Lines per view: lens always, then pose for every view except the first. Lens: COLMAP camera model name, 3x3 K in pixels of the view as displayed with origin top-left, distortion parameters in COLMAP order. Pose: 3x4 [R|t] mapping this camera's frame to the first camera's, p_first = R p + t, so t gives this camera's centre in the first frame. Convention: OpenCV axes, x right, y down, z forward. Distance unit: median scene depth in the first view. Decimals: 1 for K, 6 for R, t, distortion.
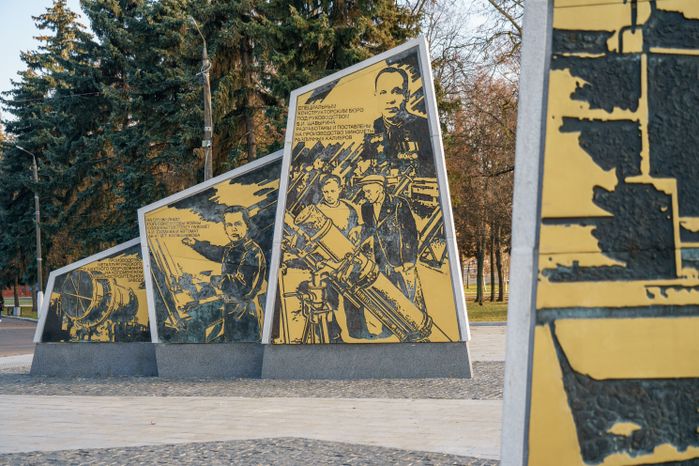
lens RADIAL K [[1083.8, 0, 349.5], [0, 1083.8, 233.0], [0, 0, 1]] dist [0.018160, 0.012341]
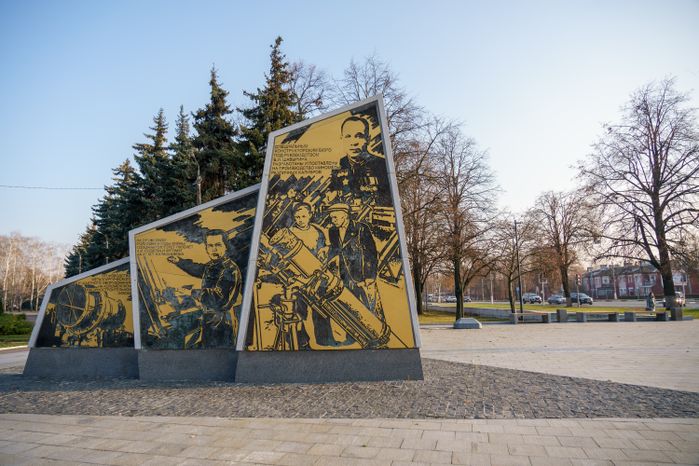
lens RADIAL K [[468.4, 0, 349.5], [0, 468.4, 233.0], [0, 0, 1]] dist [-0.020976, 0.004061]
pose [[0.983064, 0.032137, 0.180420, -0.056557], [-0.013266, 0.994401, -0.104840, 0.030604], [-0.182779, 0.100671, 0.977986, 0.493921]]
